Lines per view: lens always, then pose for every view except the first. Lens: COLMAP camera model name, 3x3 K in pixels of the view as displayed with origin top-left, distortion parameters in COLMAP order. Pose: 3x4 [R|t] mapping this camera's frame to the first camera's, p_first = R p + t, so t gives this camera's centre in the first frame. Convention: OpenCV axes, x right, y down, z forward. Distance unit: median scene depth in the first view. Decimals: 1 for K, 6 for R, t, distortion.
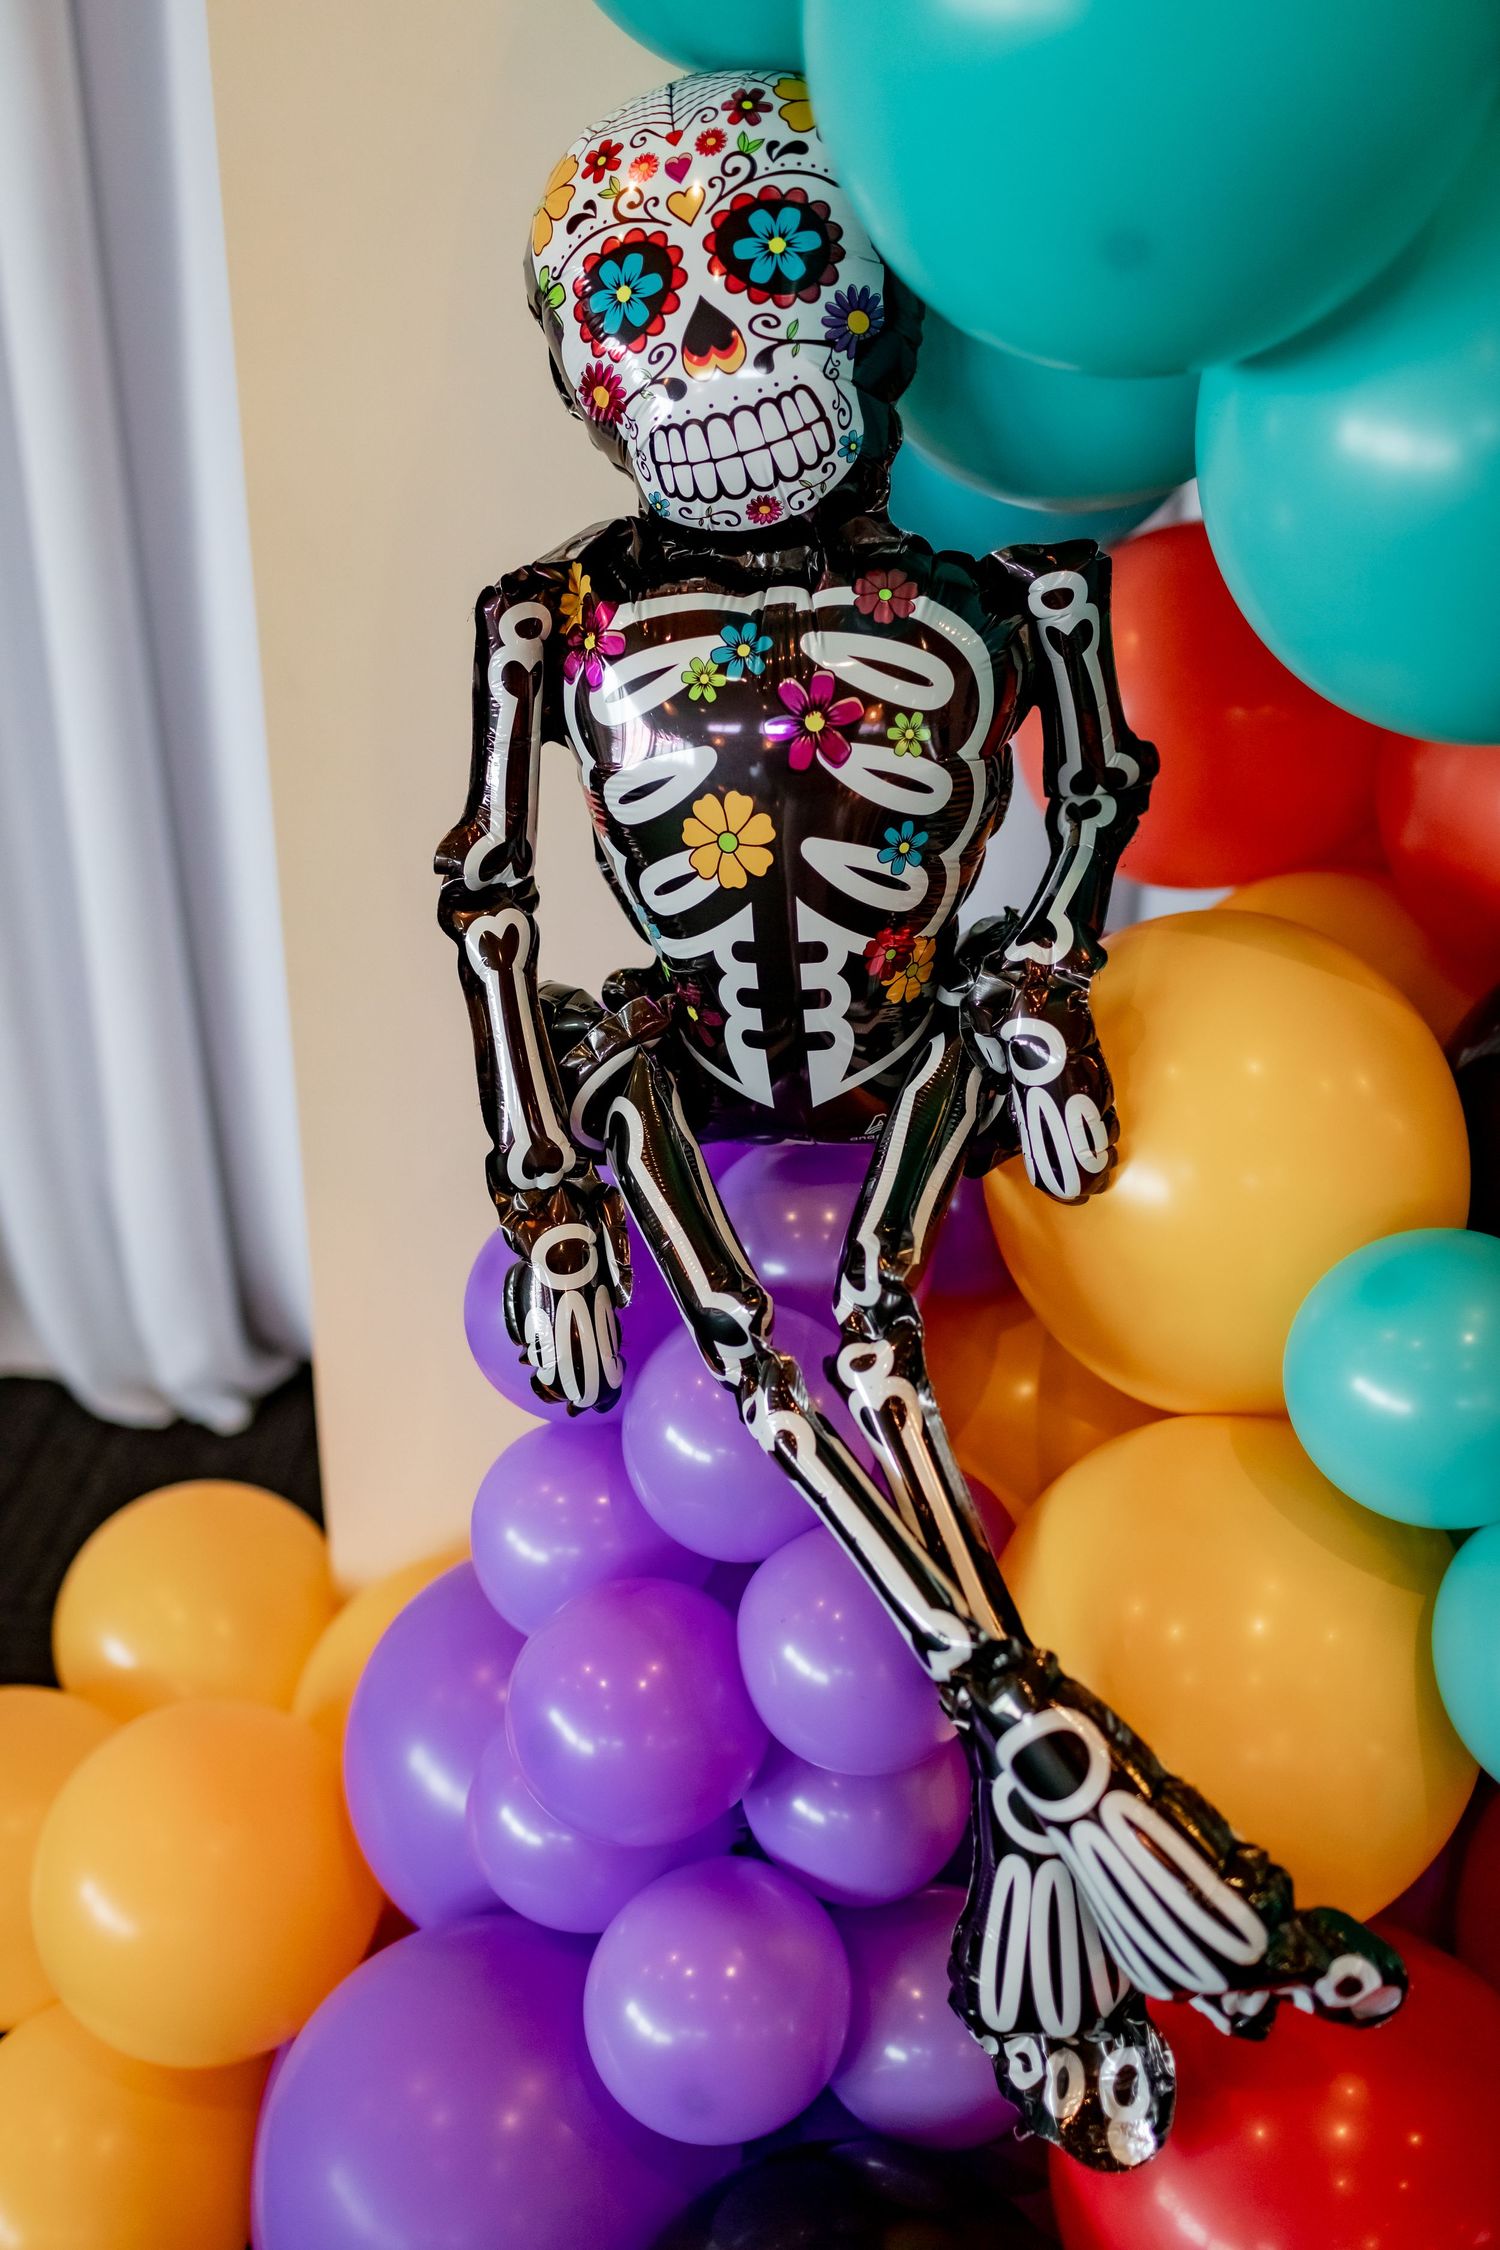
lens RADIAL K [[2138.2, 0, 750.0], [0, 2138.2, 1125.0], [0, 0, 1]] dist [0.005186, -0.021970]
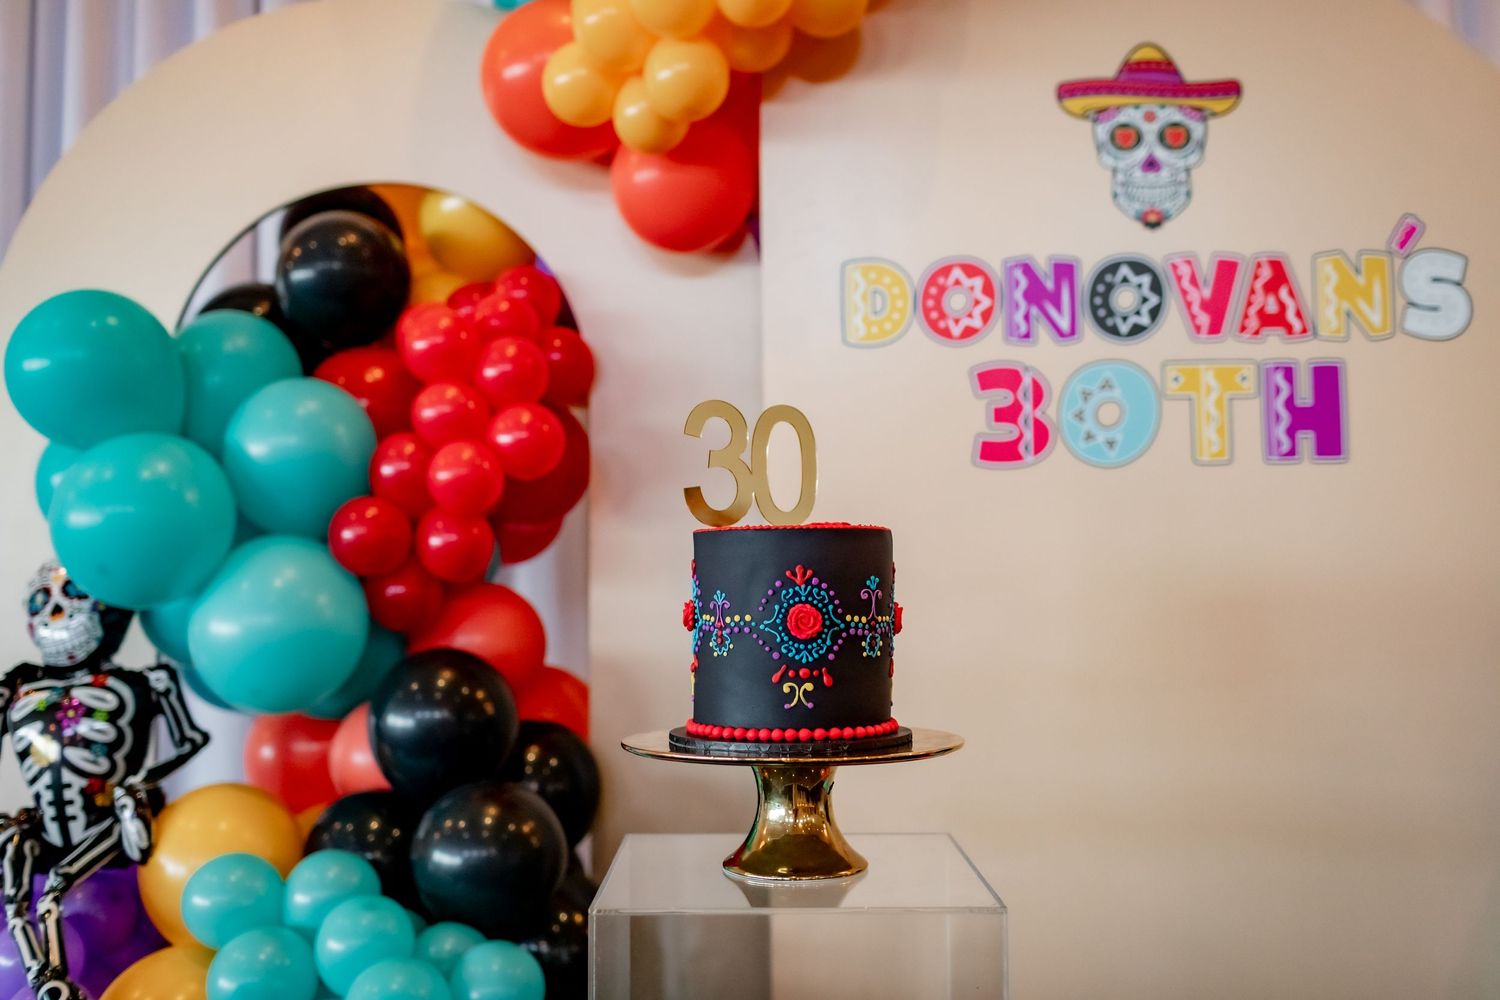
lens RADIAL K [[1425.4, 0, 750.0], [0, 1425.4, 500.0], [0, 0, 1]] dist [0.005186, -0.021970]
pose [[0.998785, -0.031307, 0.038059, 0.997232], [0.046739, 0.846615, -0.530149, 0.748271], [-0.015624, 0.531284, 0.847050, -1.071113]]
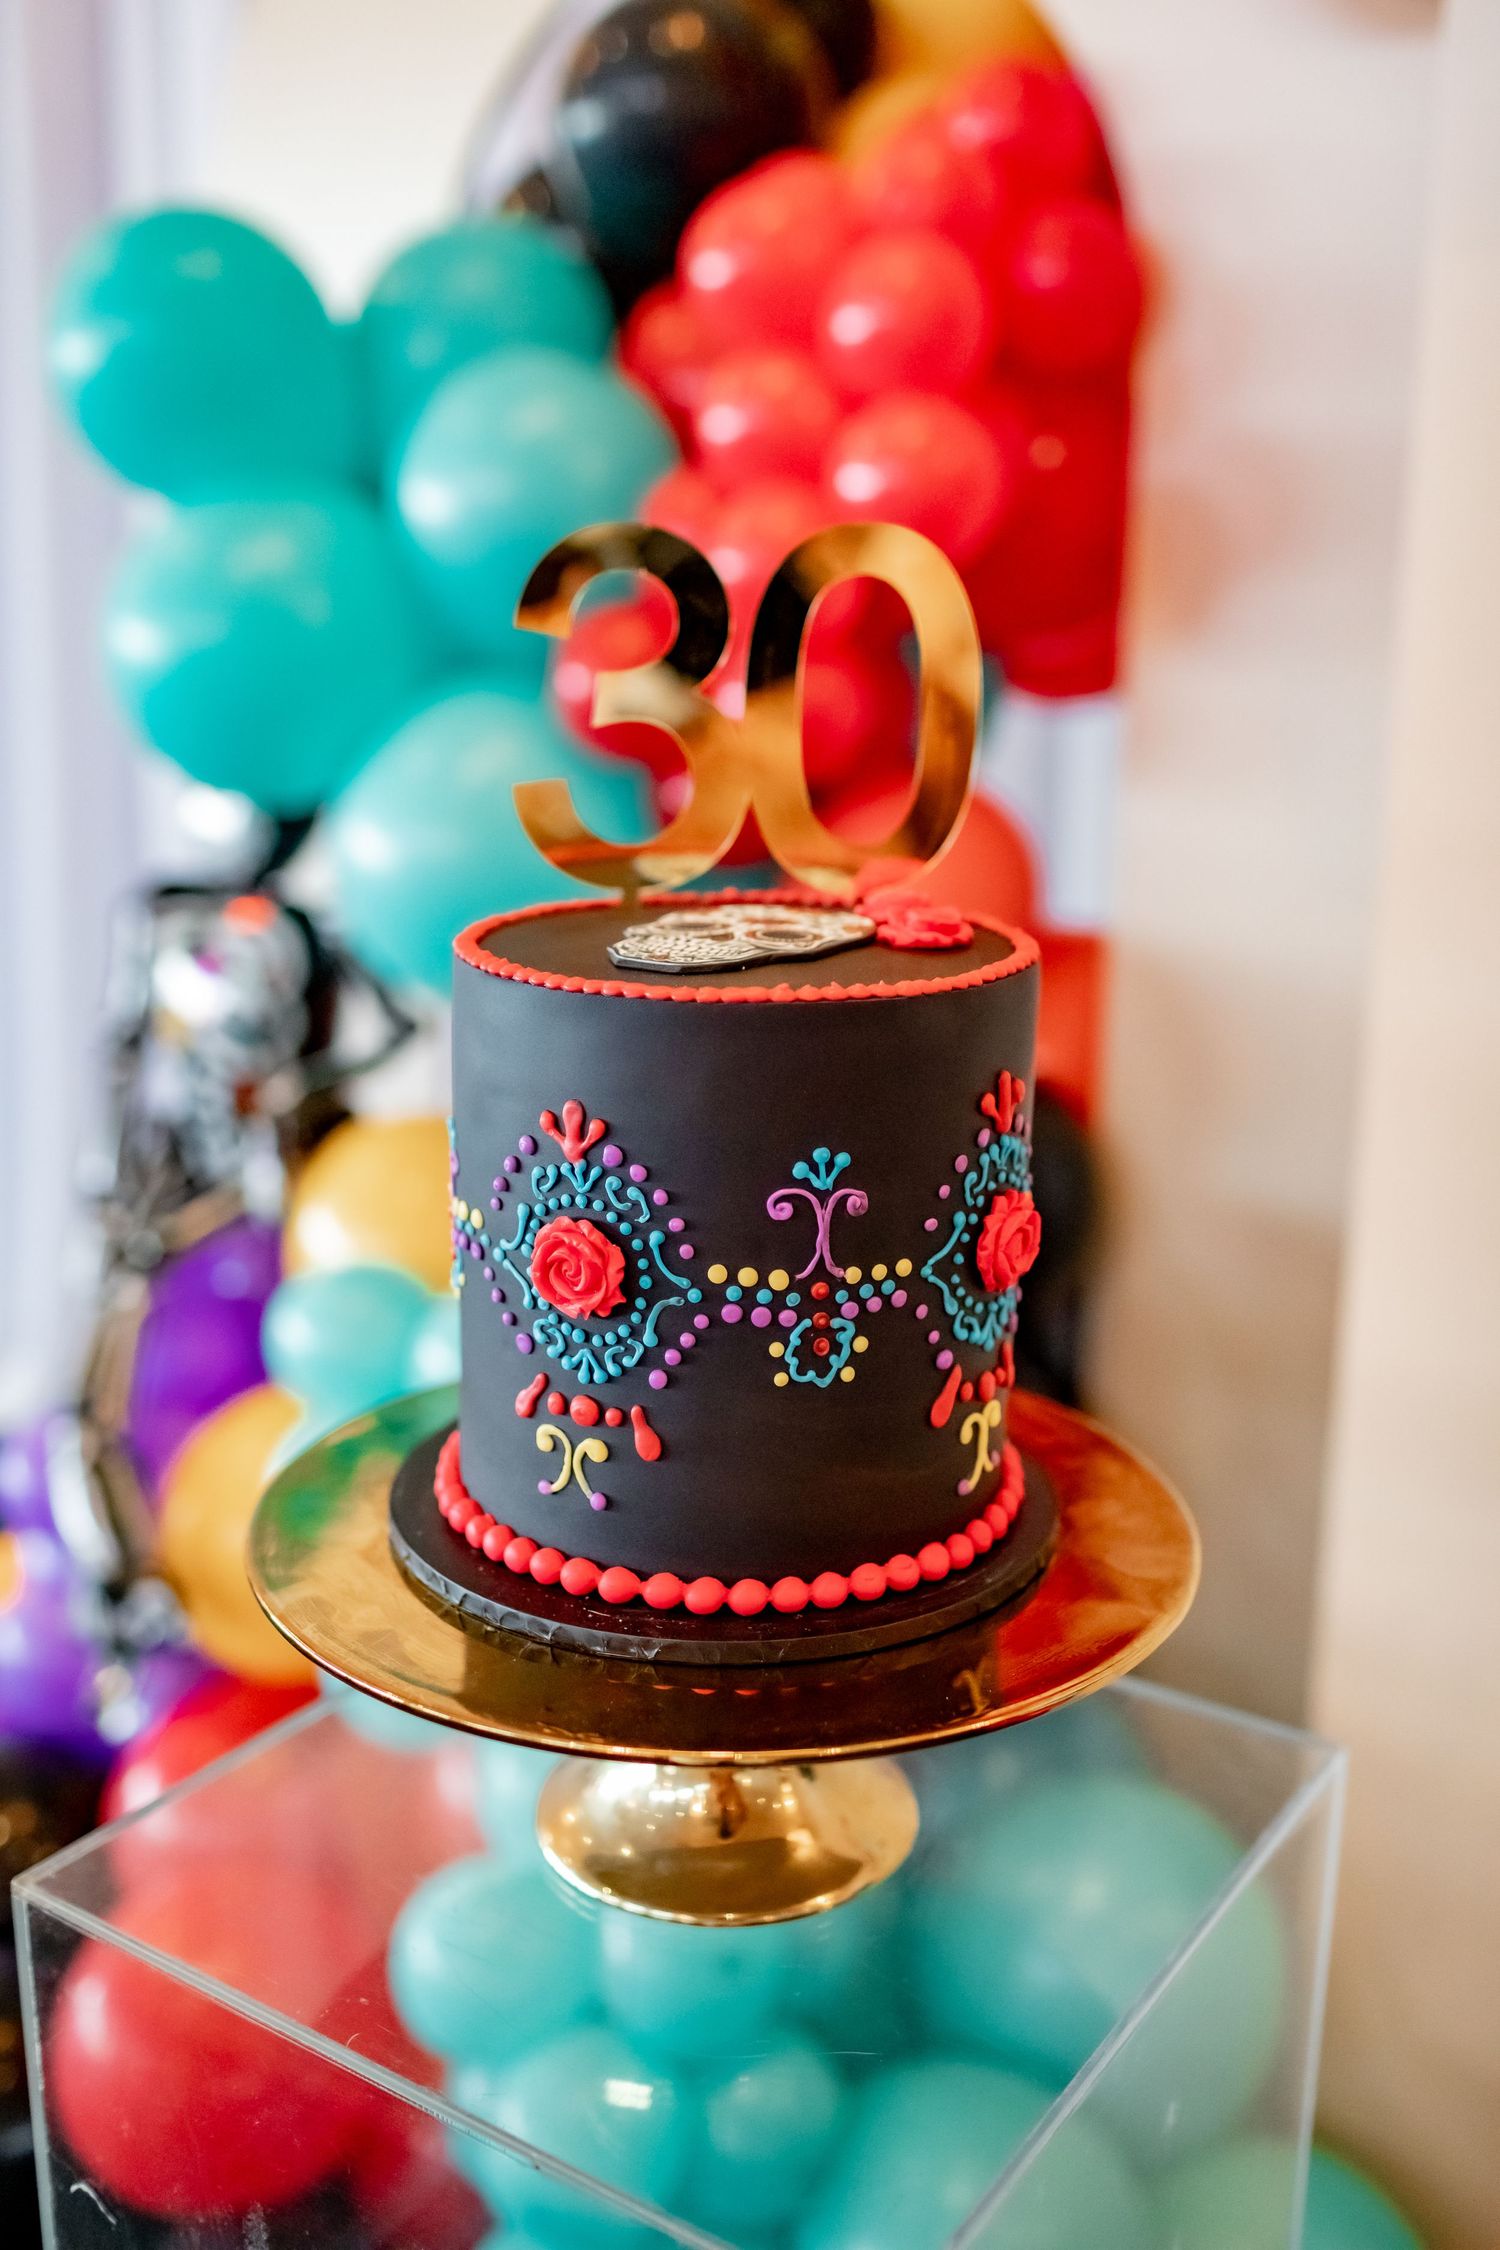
lens RADIAL K [[2138.2, 0, 750.0], [0, 2138.2, 1125.0], [0, 0, 1]] dist [0.005186, -0.021970]
pose [[0.851740, 0.117502, -0.510620, 1.491024], [-0.241772, 0.952718, -0.184053, 0.189455], [0.464850, 0.280219, 0.839876, -0.408079]]
